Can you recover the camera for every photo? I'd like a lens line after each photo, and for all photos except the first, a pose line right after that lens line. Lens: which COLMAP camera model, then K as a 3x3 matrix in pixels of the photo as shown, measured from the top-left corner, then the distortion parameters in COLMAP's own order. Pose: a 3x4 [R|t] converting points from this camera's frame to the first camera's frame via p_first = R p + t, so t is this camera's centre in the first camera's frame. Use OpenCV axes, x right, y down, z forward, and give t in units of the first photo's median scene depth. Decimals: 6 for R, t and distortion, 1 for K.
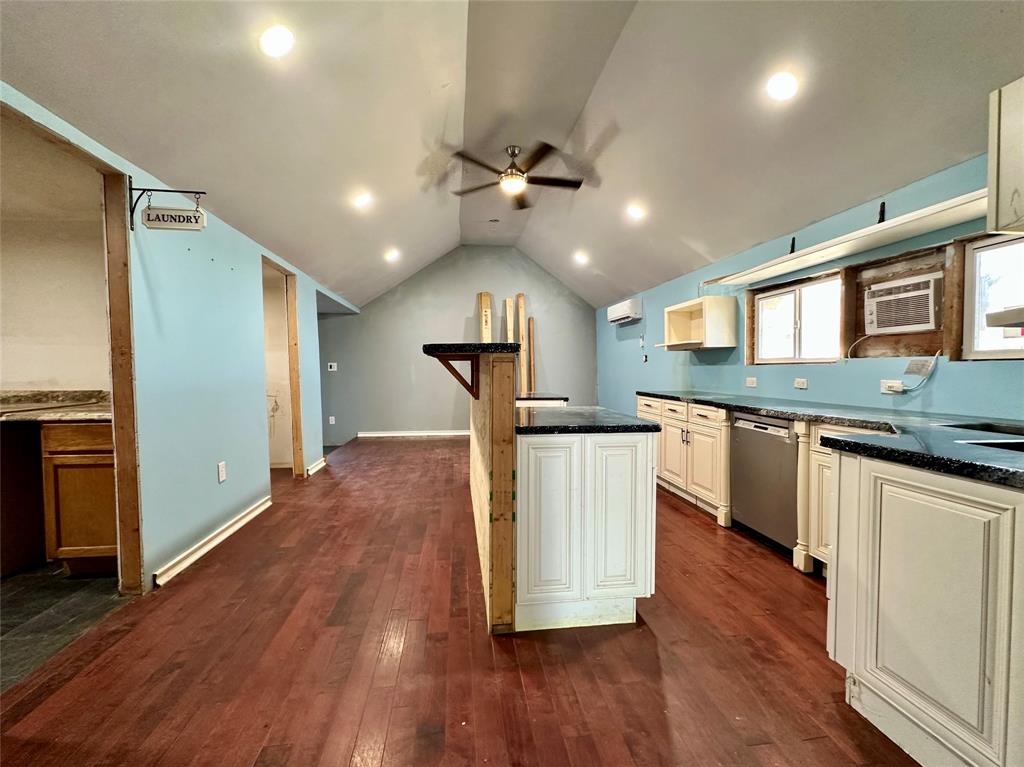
lens RADIAL K [[429.7, 0, 512.3], [0, 429.7, 382.7], [0, 0, 1]] dist [-0.001180, -0.000069]
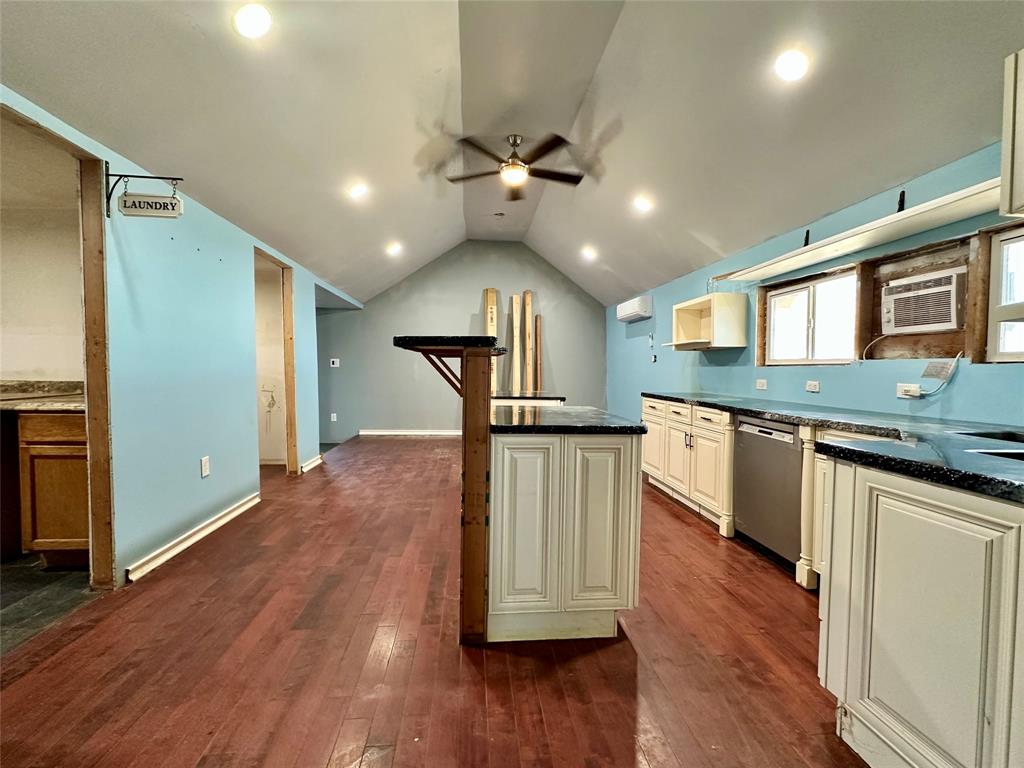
lens RADIAL K [[439.3, 0, 512.5], [0, 439.3, 383.4], [0, 0, 1]] dist [-0.001620, 0.000027]
pose [[0.999291, 0.016352, -0.033919, 0.063782], [-0.016320, 0.999866, 0.001222, 0.006212], [0.033935, -0.000668, 0.999424, 0.027591]]
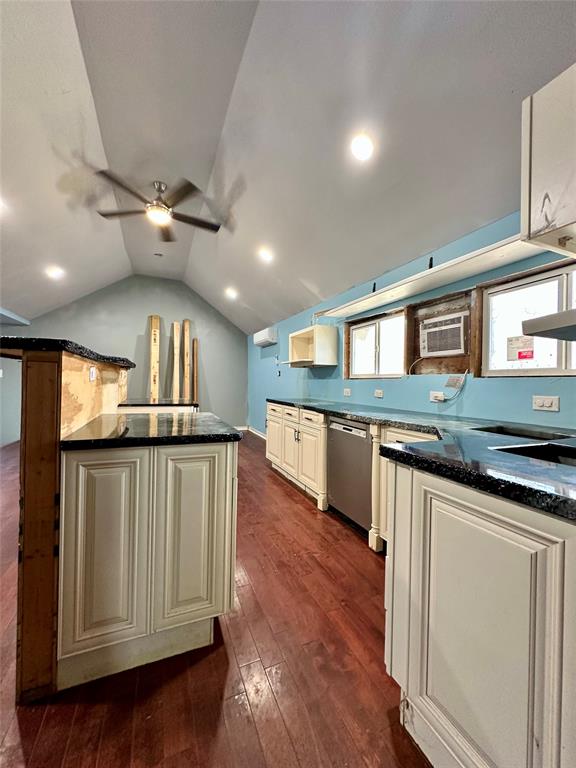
lens RADIAL K [[305.7, 0, 288.0], [0, 305.7, 384.0], [0, 0, 1]] dist [-0.001110, 0.000033]
pose [[0.962267, 0.020116, 0.271364, 0.192472], [-0.012896, 0.999514, -0.028367, 0.003147], [-0.271803, 0.023797, 0.962059, 0.225142]]
